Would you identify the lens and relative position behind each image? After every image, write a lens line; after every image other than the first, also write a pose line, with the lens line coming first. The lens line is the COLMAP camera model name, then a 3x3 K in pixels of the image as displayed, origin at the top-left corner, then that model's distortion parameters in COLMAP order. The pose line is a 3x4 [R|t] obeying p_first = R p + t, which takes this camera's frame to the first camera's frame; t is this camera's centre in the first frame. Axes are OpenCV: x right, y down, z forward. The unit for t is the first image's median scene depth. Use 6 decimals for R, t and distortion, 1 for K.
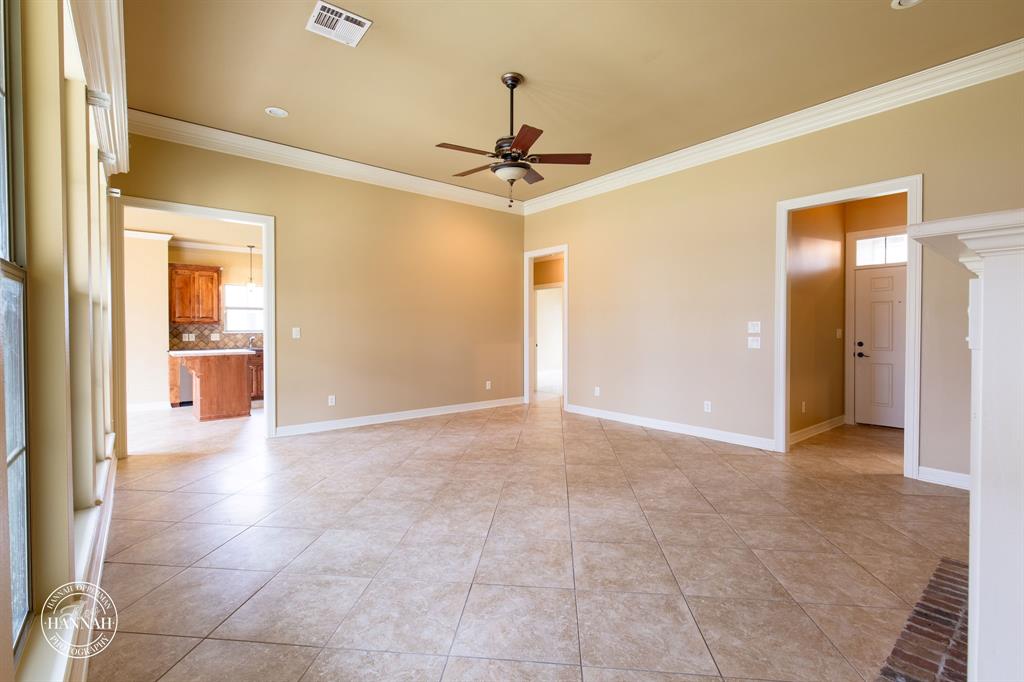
lens RADIAL K [[456.5, 0, 506.7], [0, 456.5, 337.0], [0, 0, 1]] dist [0.004405, -0.000855]
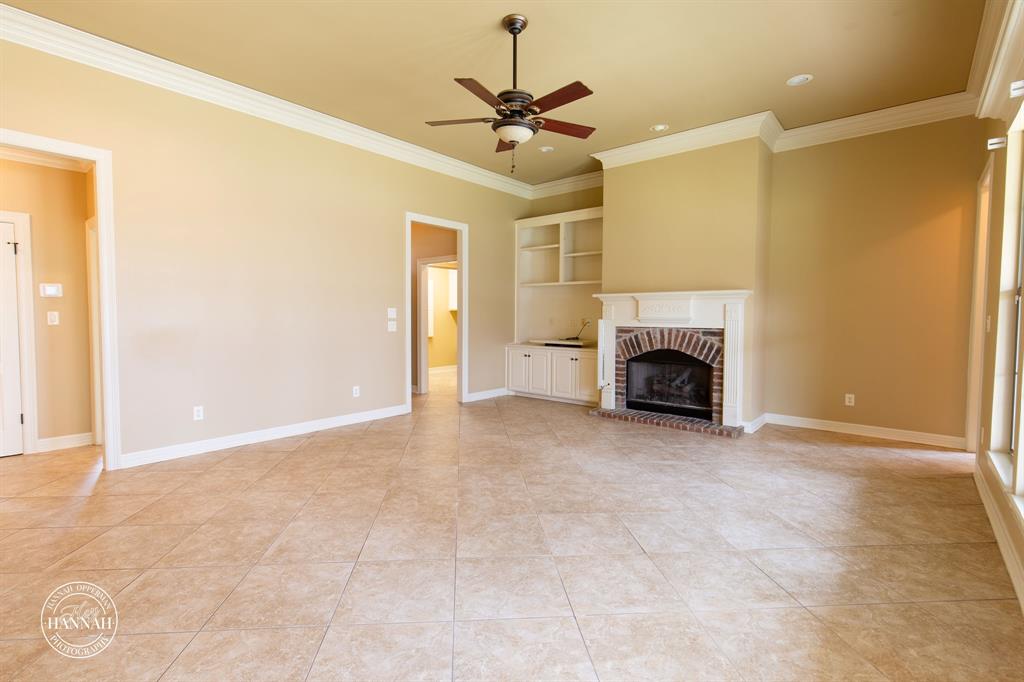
lens RADIAL K [[476.8, 0, 498.6], [0, 476.8, 338.0], [0, 0, 1]] dist [0.001201, -0.000403]
pose [[-0.173698, -0.048799, 0.983589, -0.929540], [0.013595, 0.998558, 0.051943, -0.023261], [-0.984705, 0.022394, -0.172784, 1.254870]]
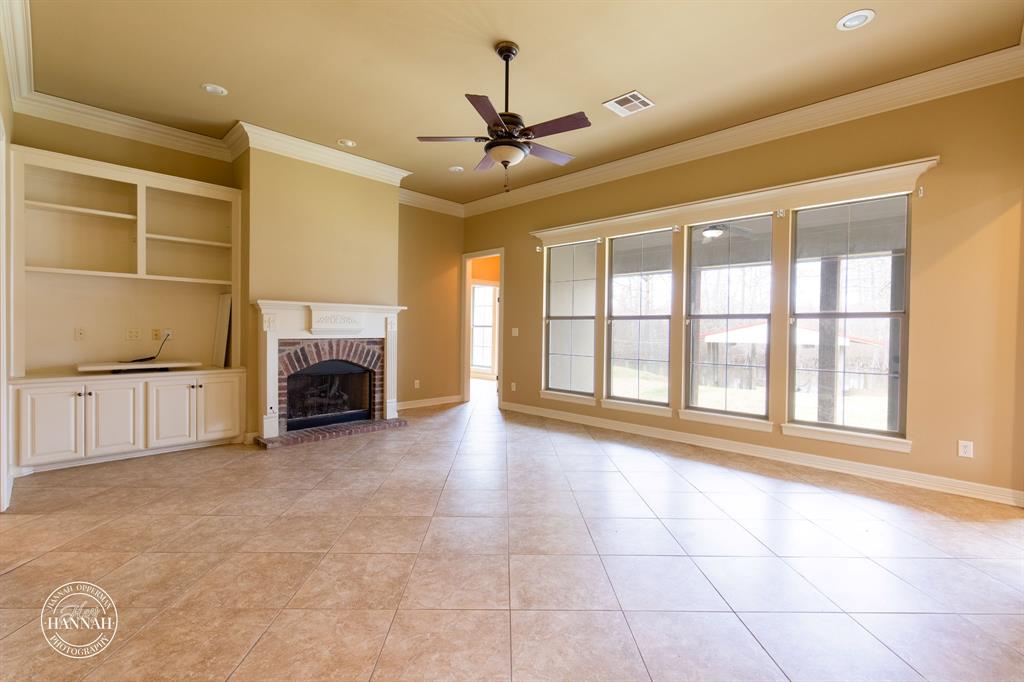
lens RADIAL K [[456.5, 0, 506.7], [0, 456.5, 337.0], [0, 0, 1]] dist [0.004405, -0.000855]
pose [[-0.993809, -0.009828, -0.110663, 0.110268], [-0.014009, 0.999215, 0.037068, -0.037653], [0.110212, 0.038389, -0.993166, 2.001063]]
